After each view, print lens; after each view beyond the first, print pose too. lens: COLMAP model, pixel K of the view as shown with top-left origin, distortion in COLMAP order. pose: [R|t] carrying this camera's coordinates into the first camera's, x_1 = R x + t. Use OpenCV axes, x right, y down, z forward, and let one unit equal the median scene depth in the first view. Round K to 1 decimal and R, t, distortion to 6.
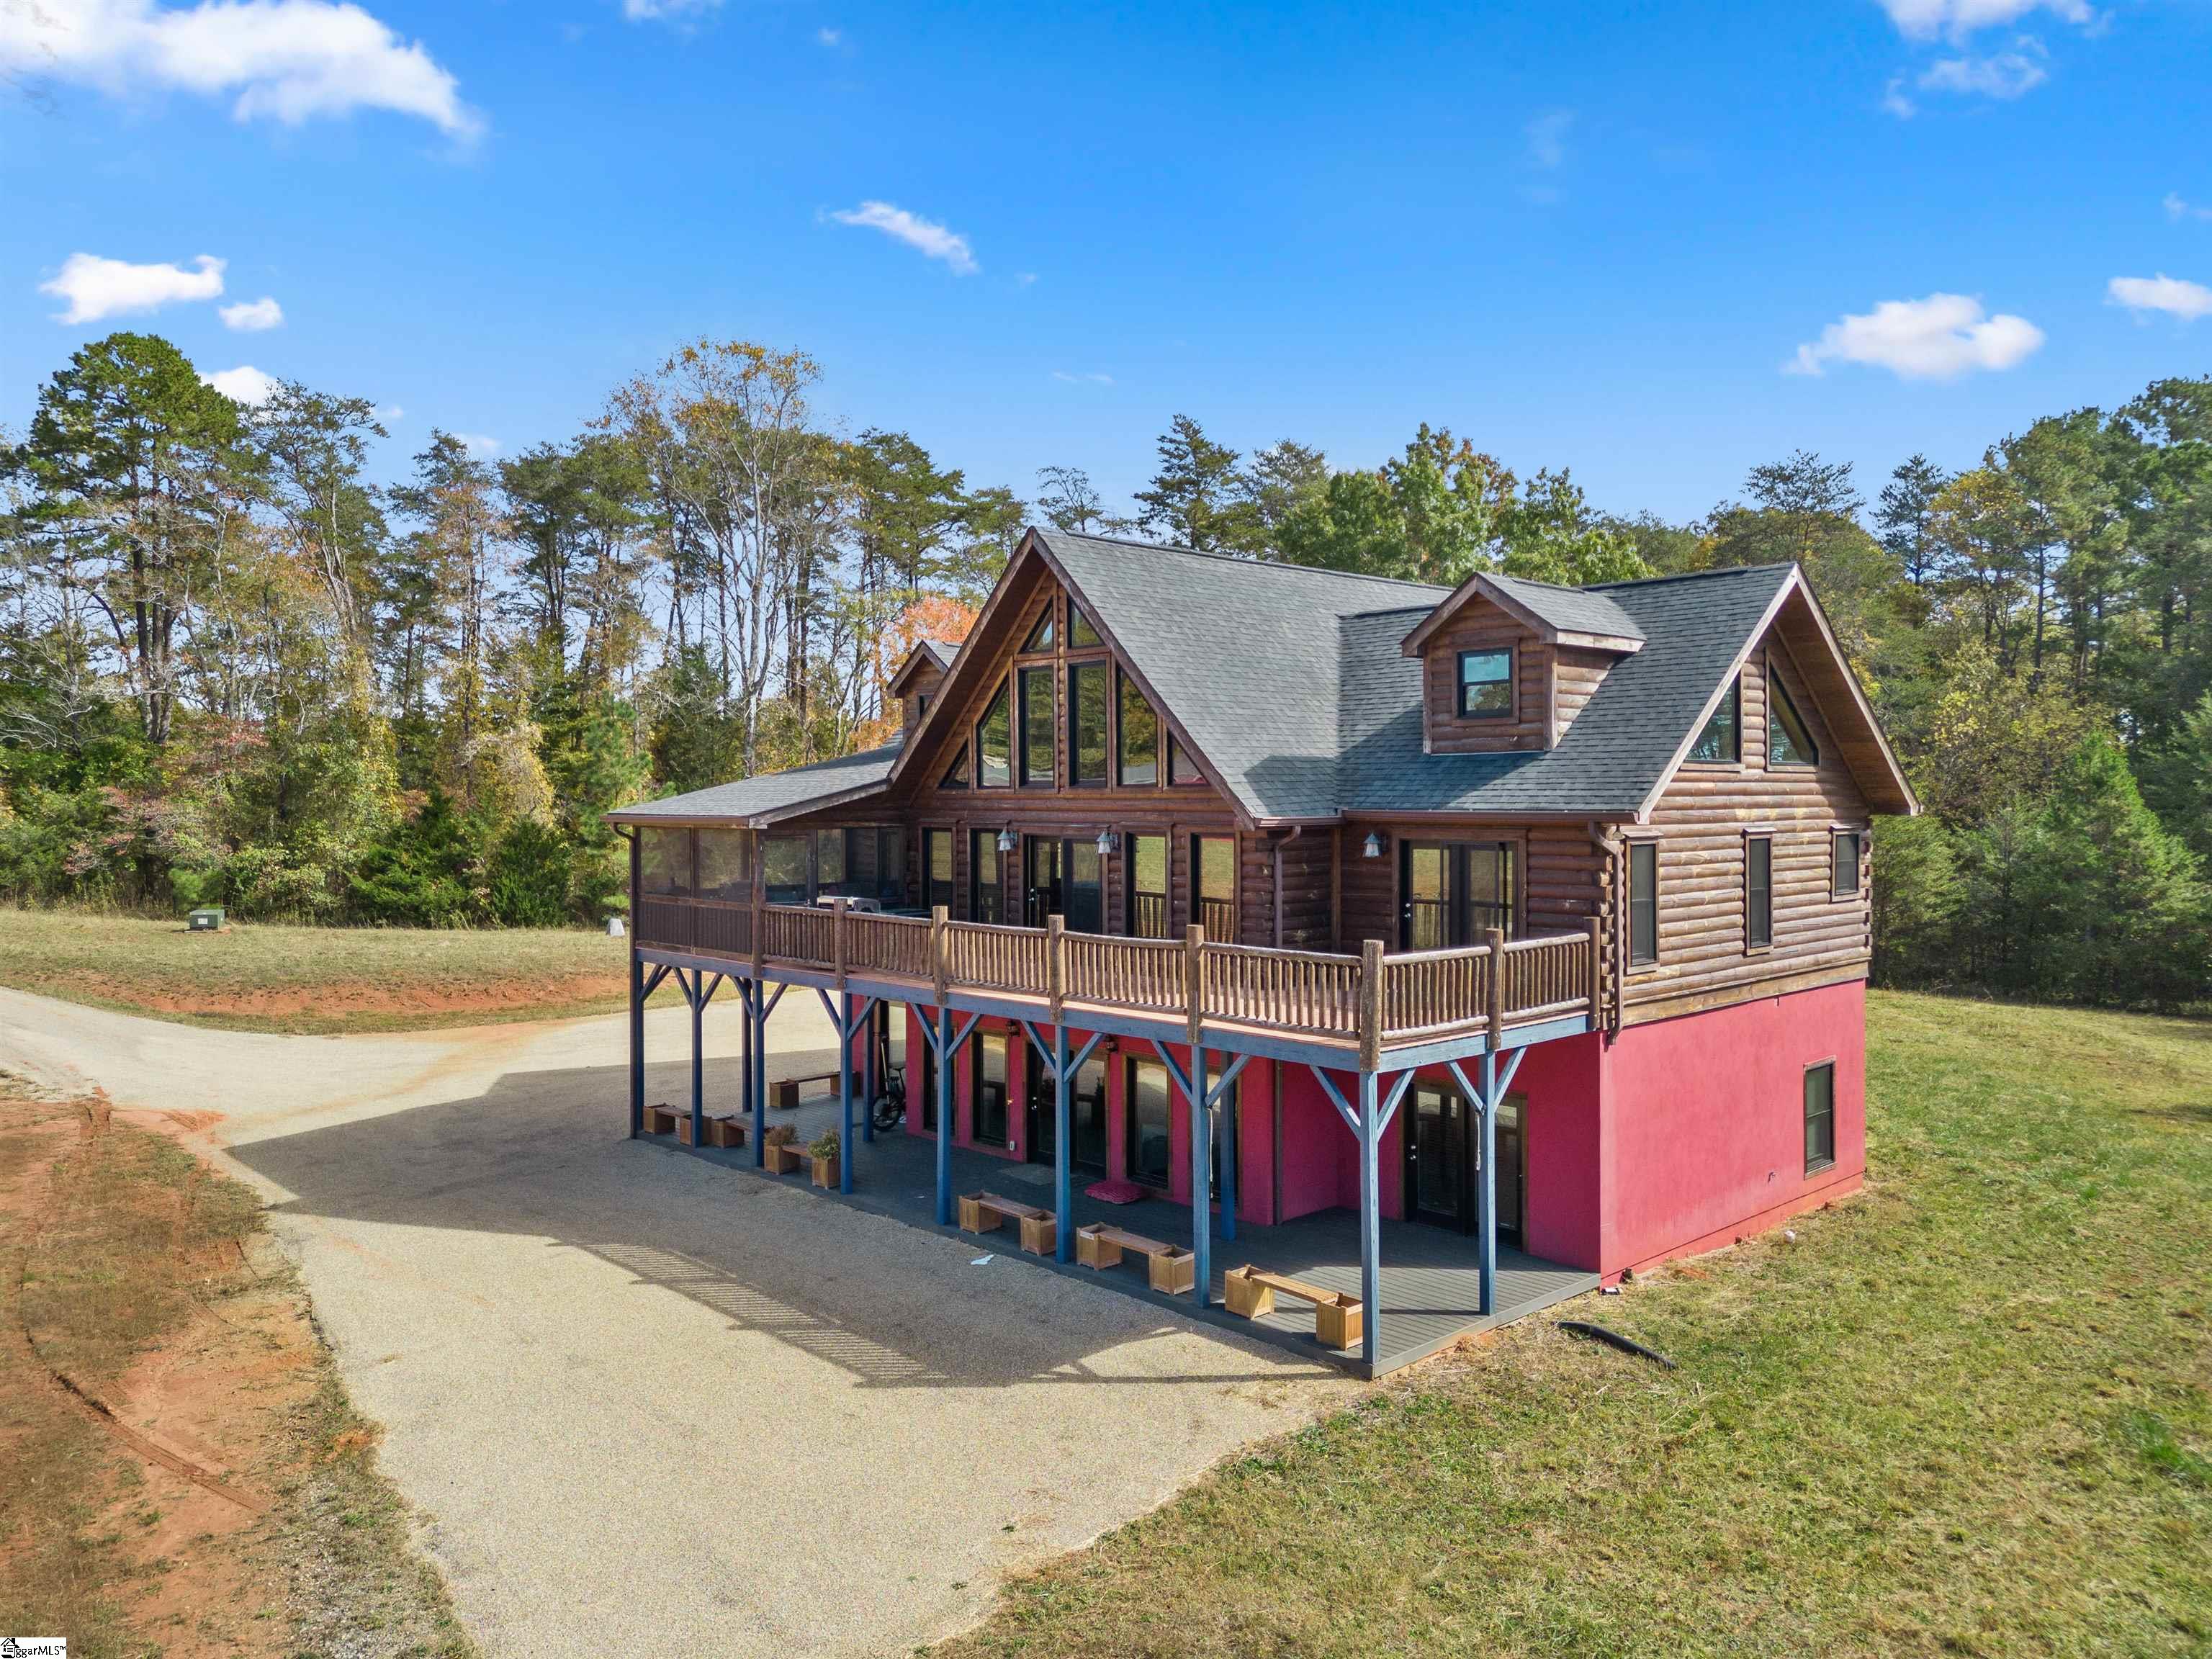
lens RADIAL K [[1564.0, 0, 1106.0], [0, 1564.0, 829.5], [0, 0, 1]] dist [0.071146, -0.068451]
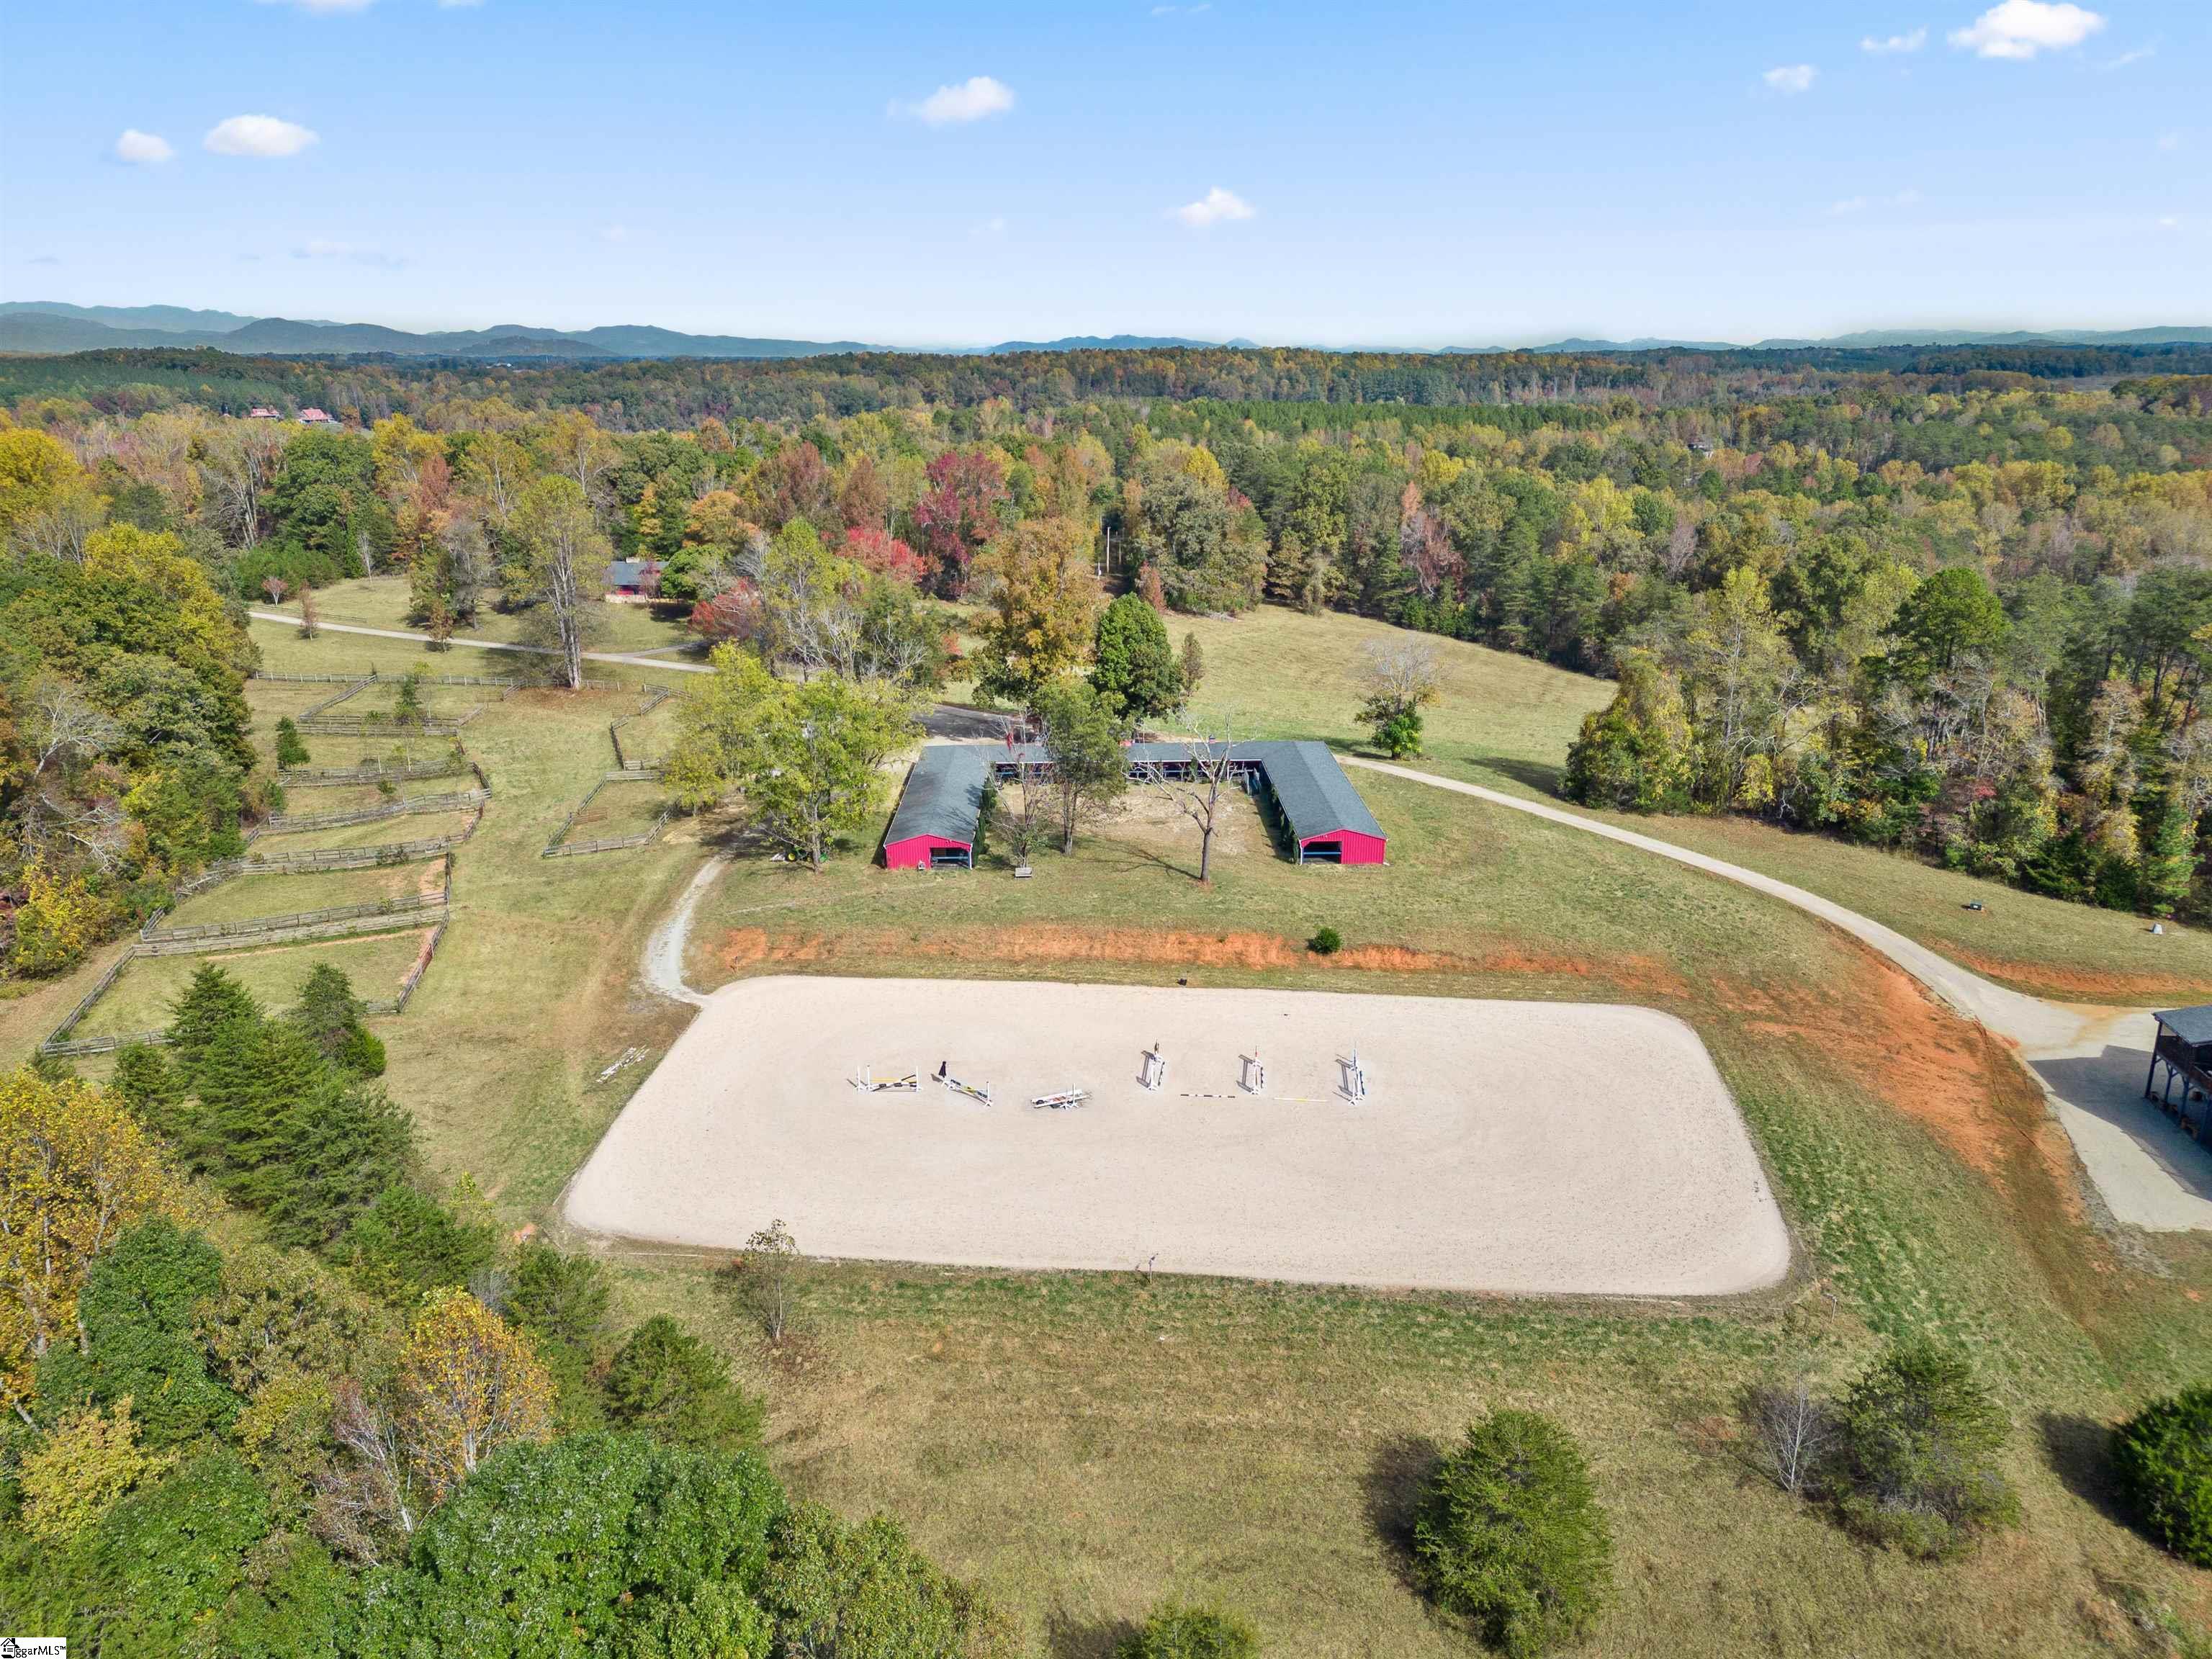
lens RADIAL K [[1564.0, 0, 1106.0], [0, 1564.0, 829.5], [0, 0, 1]] dist [0.071146, -0.068451]
pose [[0.629571, 0.222532, -0.744392, 0.919624], [-0.012814, 0.960948, 0.276433, -1.612366], [0.776837, -0.164496, 0.607837, -3.491744]]
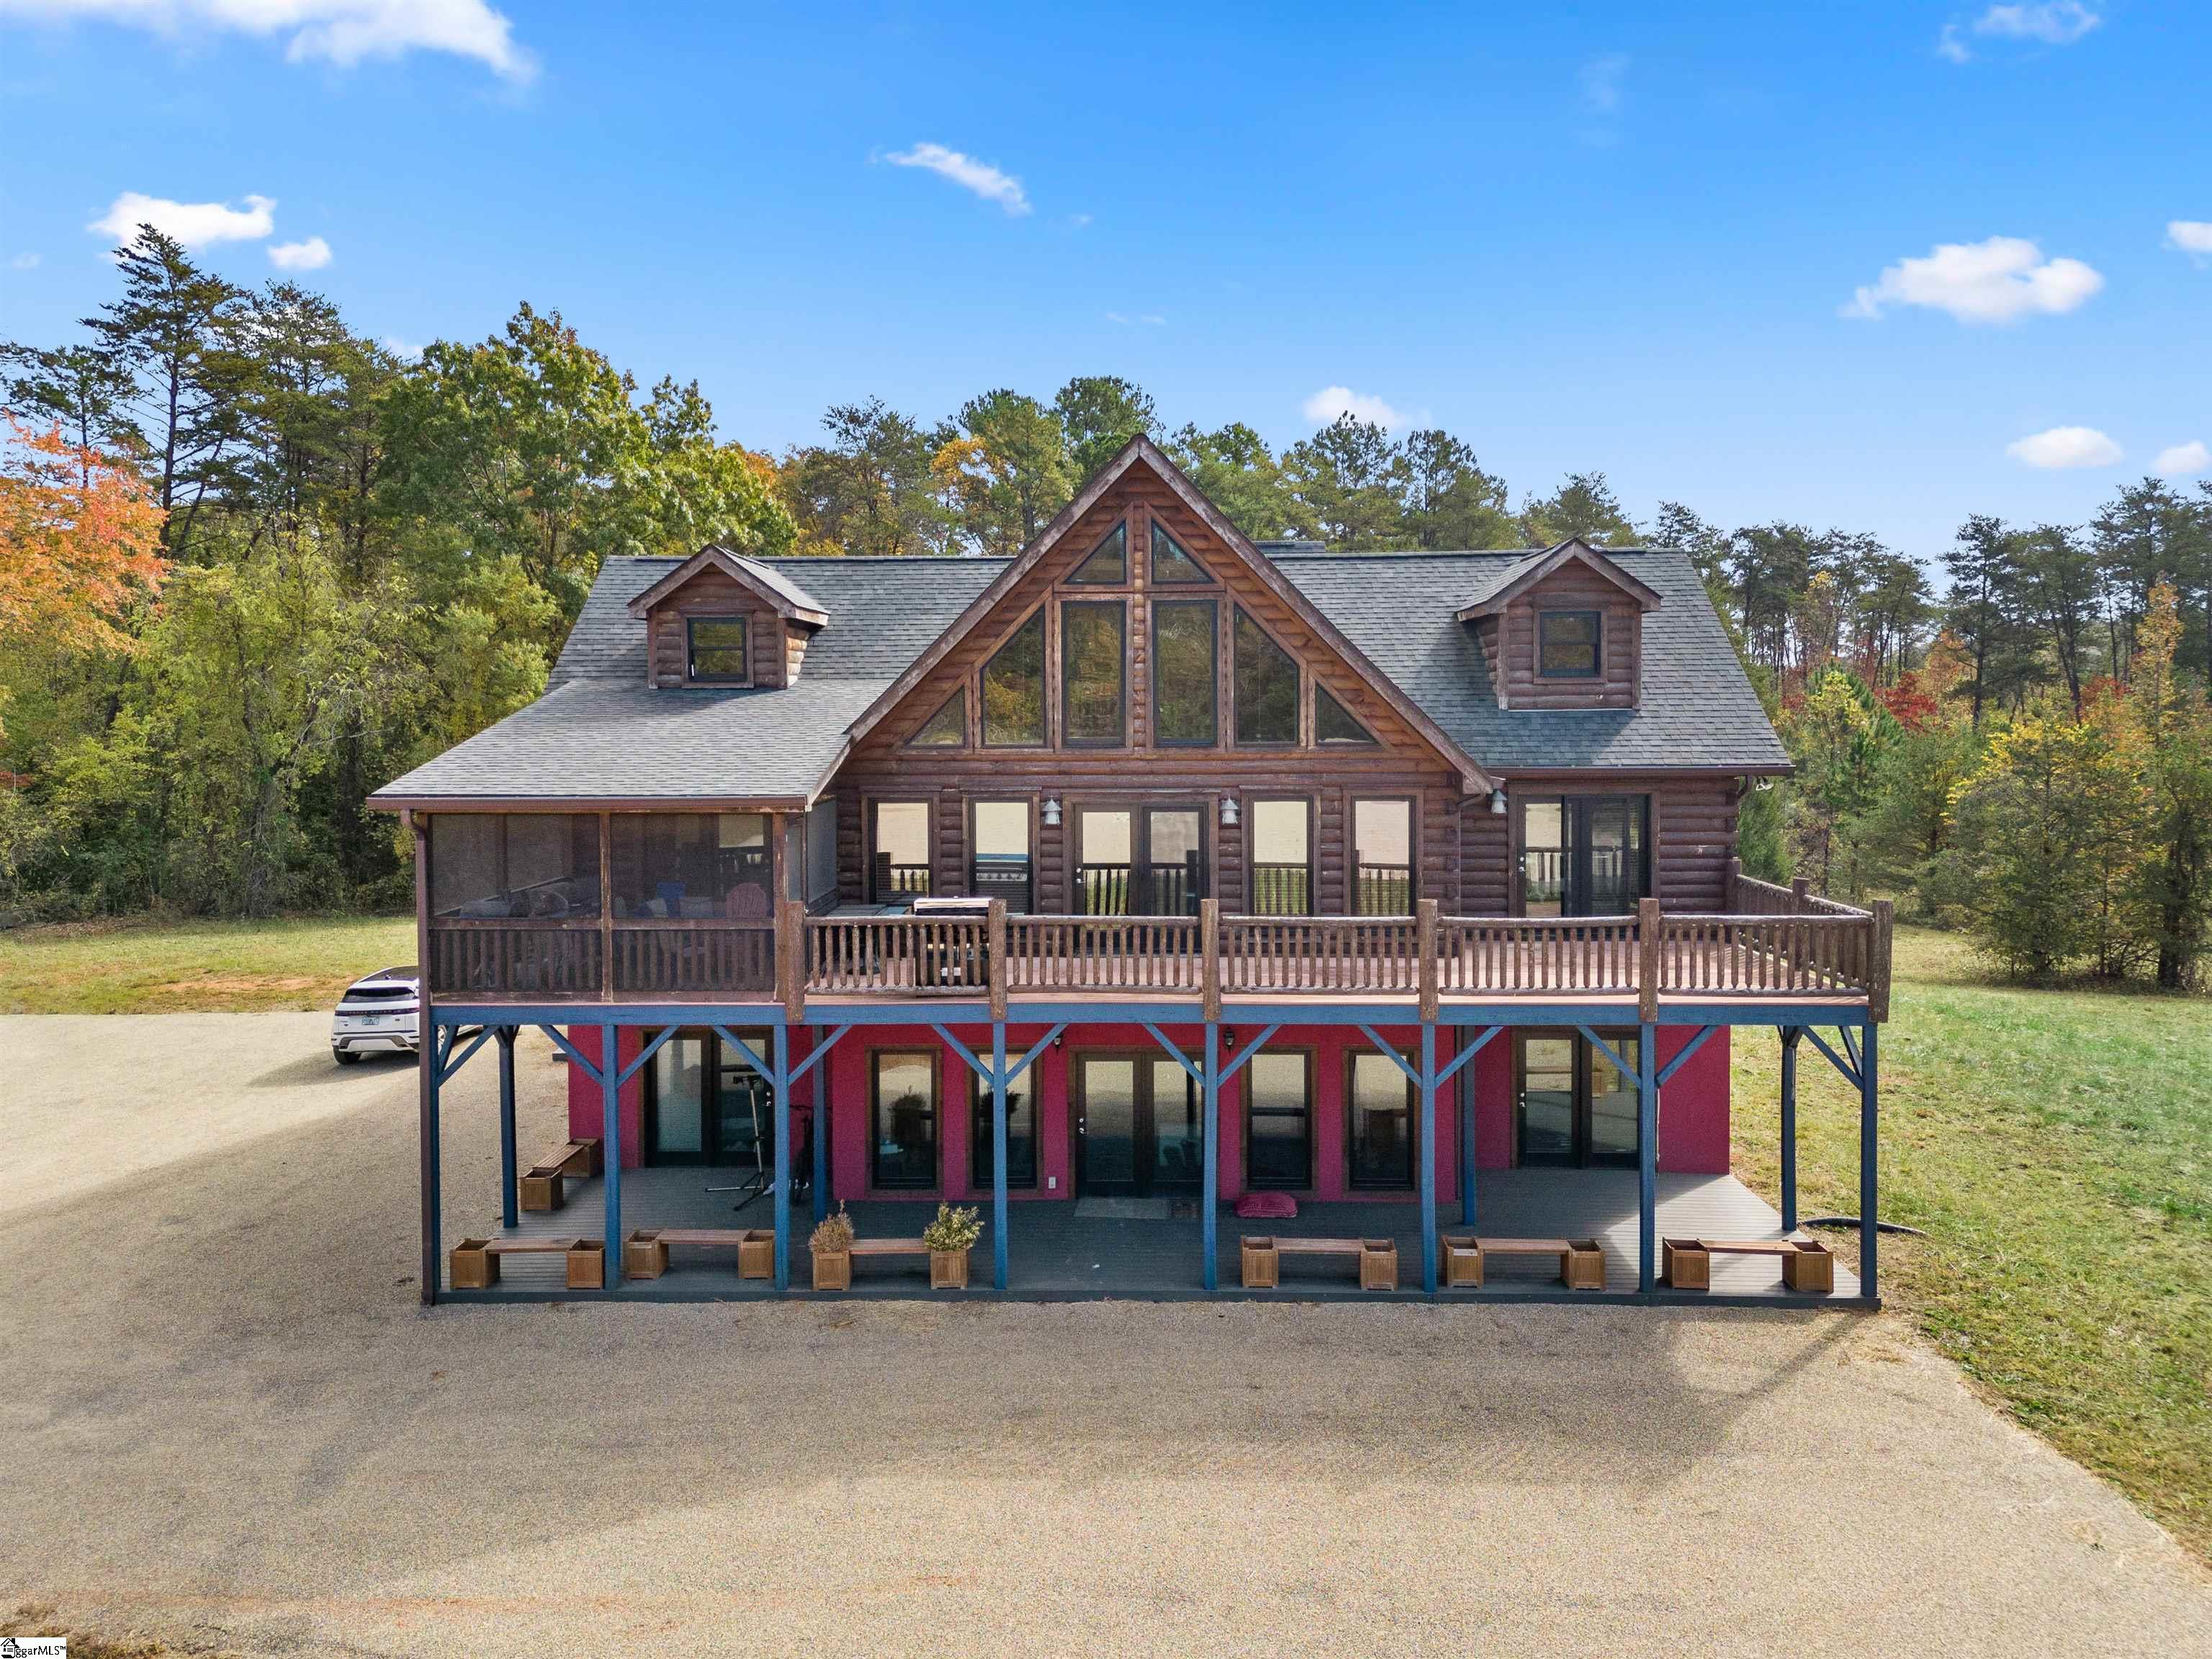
lens RADIAL K [[1564.0, 0, 1106.0], [0, 1564.0, 829.5], [0, 0, 1]] dist [0.071146, -0.068451]
pose [[0.710203, -0.053219, 0.701983, -0.636555], [0.016816, 0.998136, 0.058659, -0.031760], [-0.703796, -0.029855, 0.709774, 0.420563]]
